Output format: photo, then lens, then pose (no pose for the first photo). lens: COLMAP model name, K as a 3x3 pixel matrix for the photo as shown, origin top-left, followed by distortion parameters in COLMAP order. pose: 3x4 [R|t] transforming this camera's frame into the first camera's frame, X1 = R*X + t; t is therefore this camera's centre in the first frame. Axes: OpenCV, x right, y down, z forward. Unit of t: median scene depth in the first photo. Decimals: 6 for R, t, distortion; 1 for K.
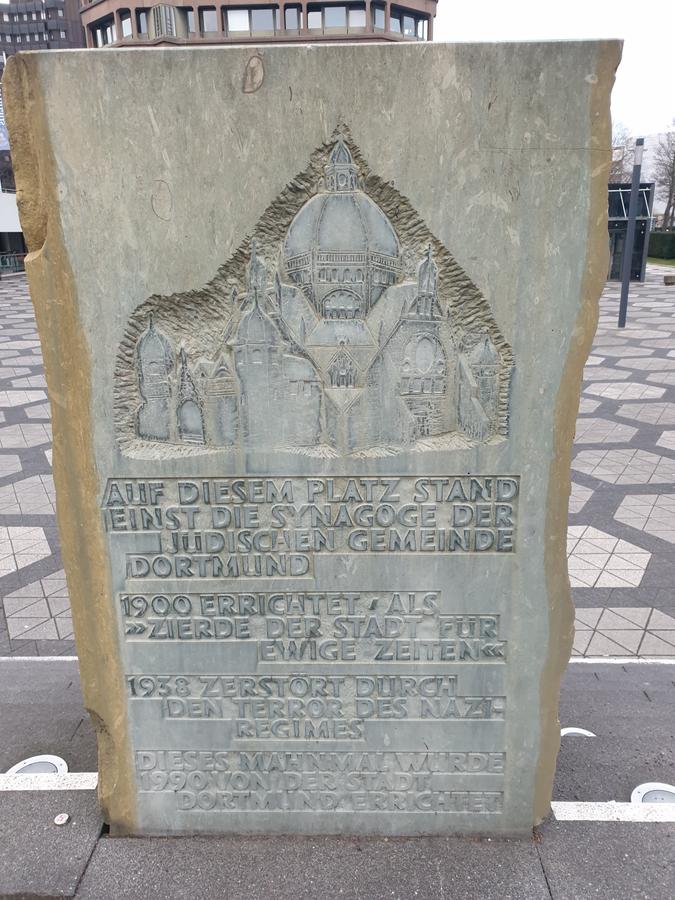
lens RADIAL K [[695.1, 0, 337.5], [0, 695.1, 450.0], [0, 0, 1]] dist [0.080923, -0.136063]
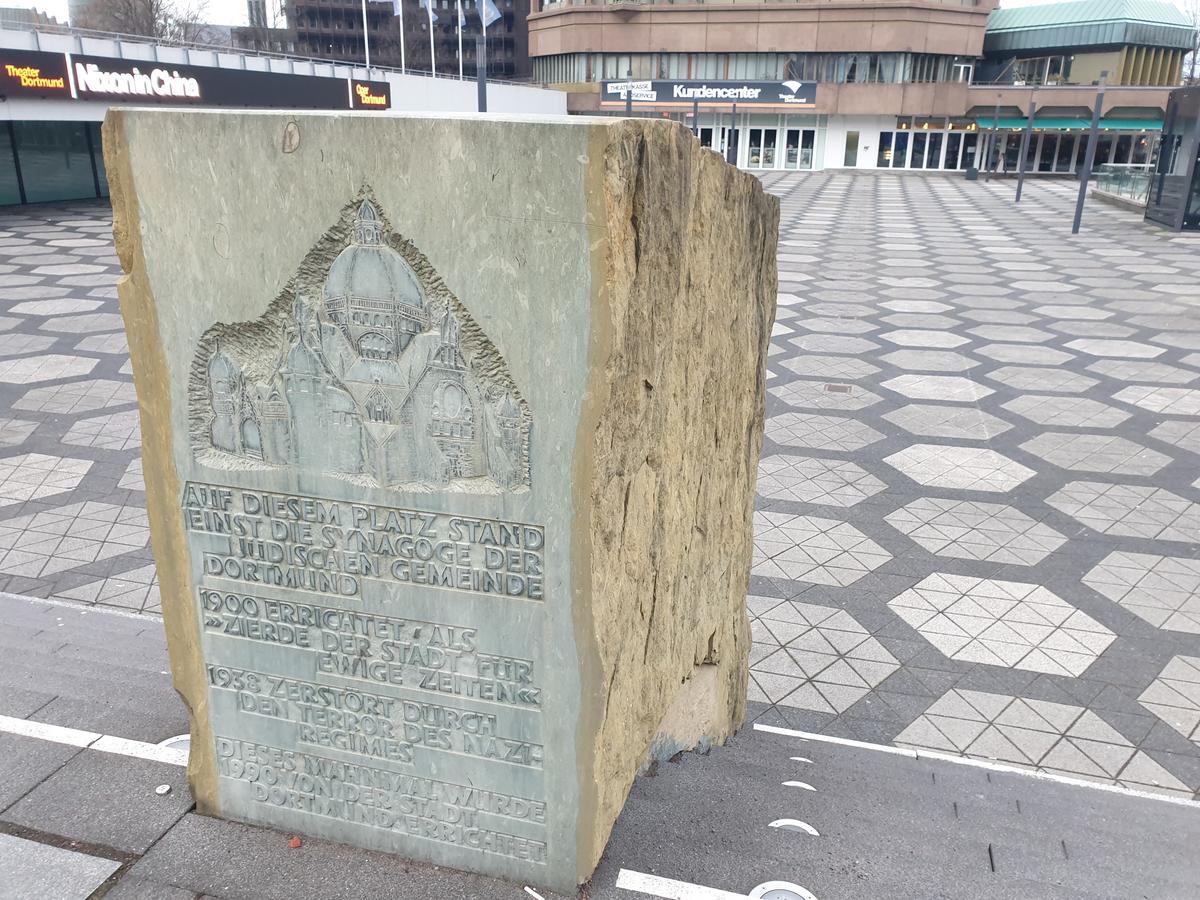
lens RADIAL K [[921.7, 0, 600.0], [0, 921.7, 450.0], [0, 0, 1]] dist [0.103590, -0.204751]
pose [[0.971011, 0.111026, -0.211687, 0.598669], [-0.105088, 0.993693, 0.039133, -0.132064], [0.214696, -0.015753, 0.976554, -0.275244]]
